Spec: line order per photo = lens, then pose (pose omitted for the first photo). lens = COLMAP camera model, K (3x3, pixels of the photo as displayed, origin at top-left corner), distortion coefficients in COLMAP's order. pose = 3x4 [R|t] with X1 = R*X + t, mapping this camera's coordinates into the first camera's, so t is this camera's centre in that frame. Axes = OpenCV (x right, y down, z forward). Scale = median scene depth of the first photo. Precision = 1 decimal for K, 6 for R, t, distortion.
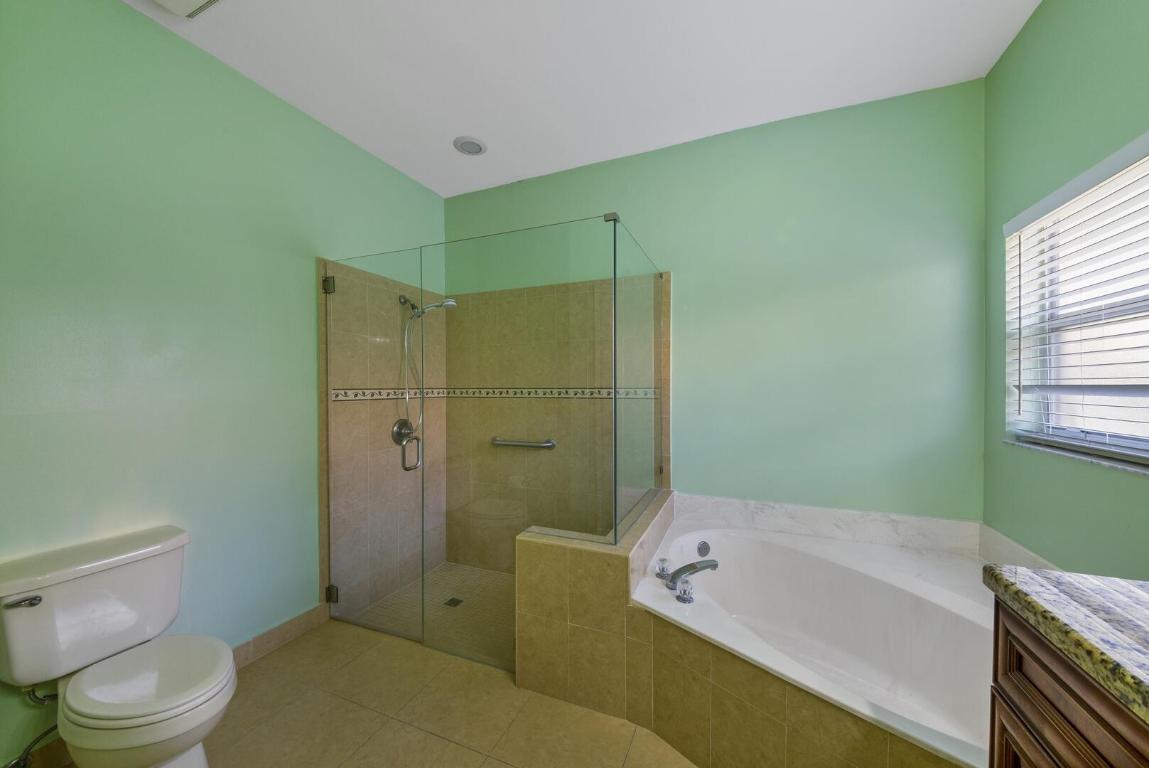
lens RADIAL K [[395.9, 0, 579.9], [0, 395.9, 387.1], [0, 0, 1]] dist [0.000832, -0.003717]
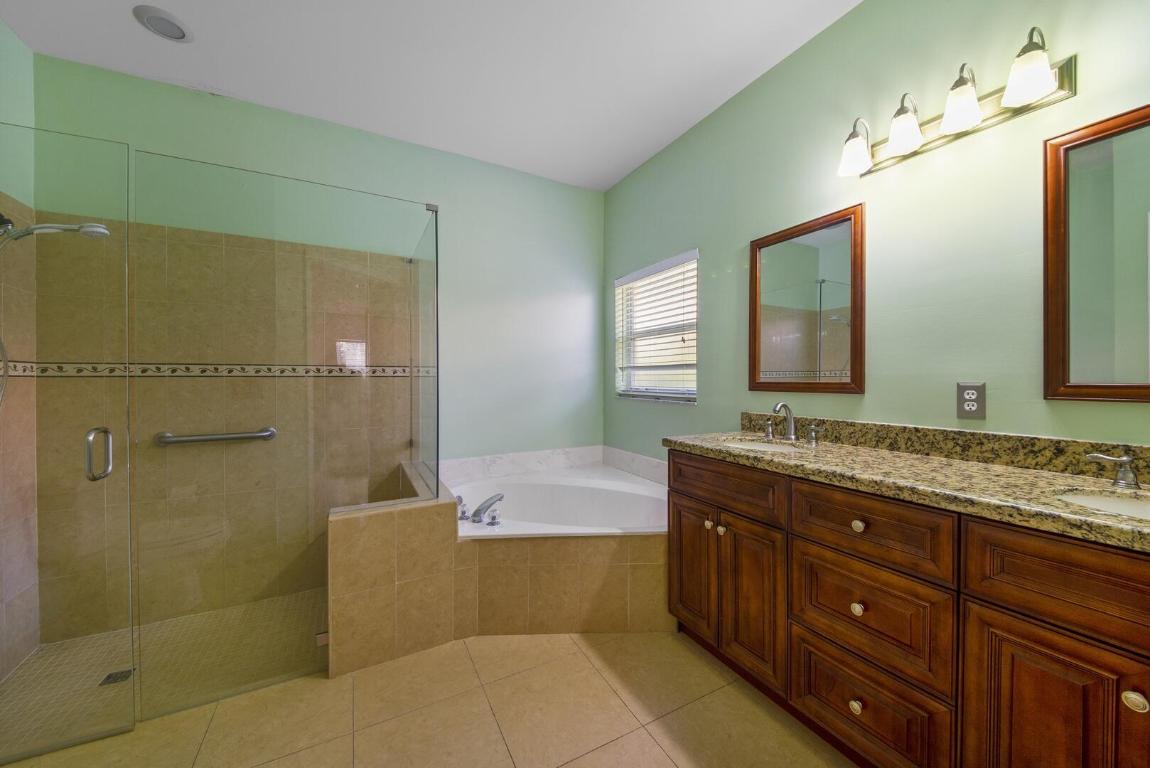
lens RADIAL K [[396.3, 0, 566.5], [0, 396.3, 380.0], [0, 0, 1]] dist [0.000832, -0.003717]
pose [[0.636089, -0.001307, 0.771614, -0.517509], [0.001144, 0.999999, 0.000751, 0.055688], [-0.771615, 0.000405, 0.636090, -0.011563]]
